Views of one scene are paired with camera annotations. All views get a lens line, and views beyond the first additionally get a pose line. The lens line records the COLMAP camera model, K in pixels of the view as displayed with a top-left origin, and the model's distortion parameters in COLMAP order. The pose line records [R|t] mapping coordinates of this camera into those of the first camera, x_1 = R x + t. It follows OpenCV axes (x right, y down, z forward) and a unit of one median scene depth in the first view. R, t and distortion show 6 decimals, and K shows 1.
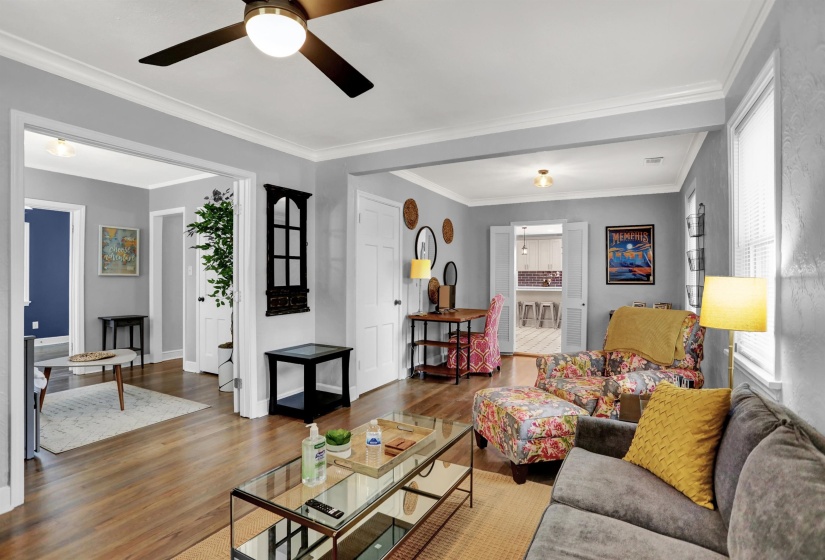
lens RADIAL K [[402.1, 0, 418.7], [0, 402.1, 276.8], [0, 0, 1]] dist [-0.045679, 0.000916]
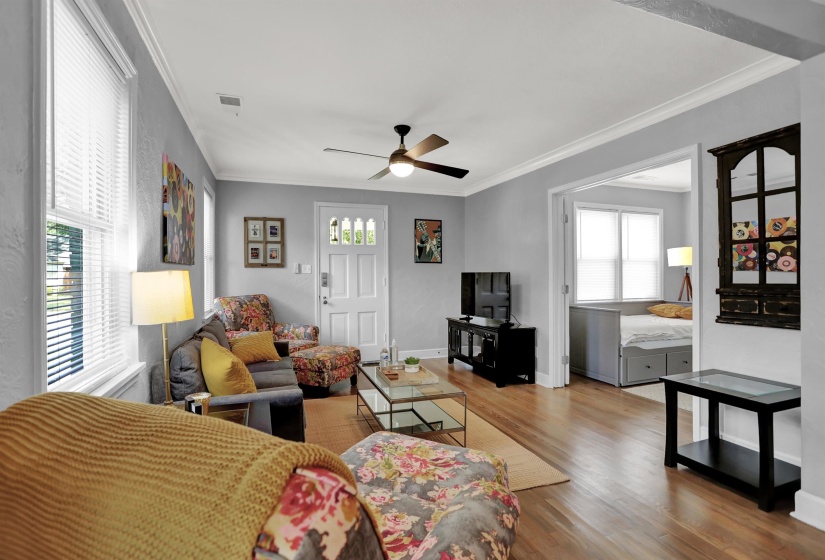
lens RADIAL K [[402.1, 0, 414.4], [0, 402.1, 277.6], [0, 0, 1]] dist [-0.045679, 0.000916]
pose [[-0.654865, 0.002250, -0.755742, 0.470388], [0.004605, 0.999989, -0.001013, 0.009964], [0.755732, -0.004144, -0.654868, 0.887925]]
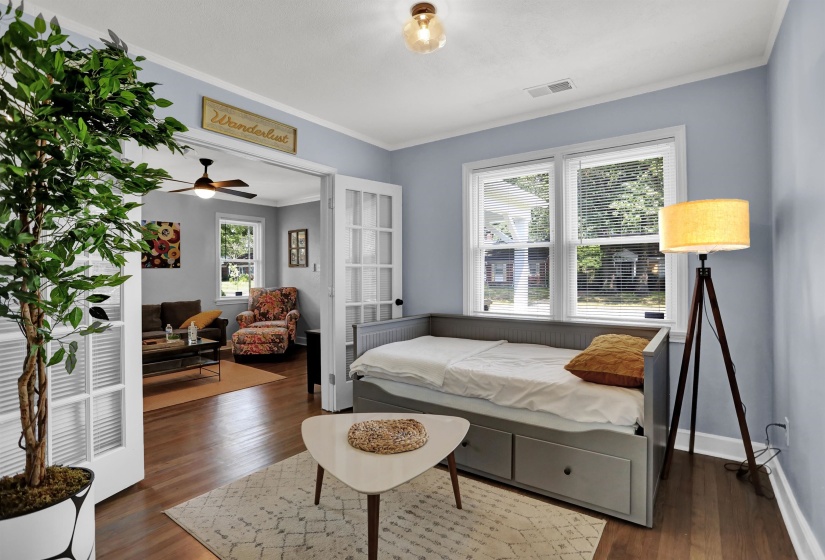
lens RADIAL K [[402.1, 0, 409.1], [0, 402.1, 273.1], [0, 0, 1]] dist [-0.045679, 0.000916]
pose [[-0.992367, 0.000288, 0.123318, -0.770339], [-0.000642, 0.999972, -0.007504, 0.012030], [-0.123316, -0.007526, -0.992339, 1.302241]]
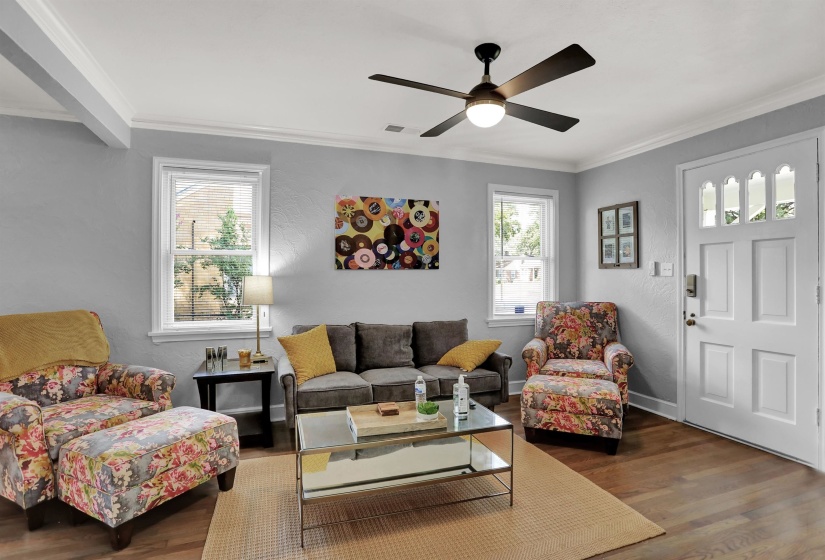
lens RADIAL K [[402.1, 0, 408.3], [0, 402.1, 274.5], [0, 0, 1]] dist [-0.045679, 0.000916]
pose [[-0.753068, -0.002470, 0.657938, -0.375059], [-0.012132, 0.999875, -0.010132, 0.005964], [-0.657831, -0.015612, -0.753004, 0.788590]]
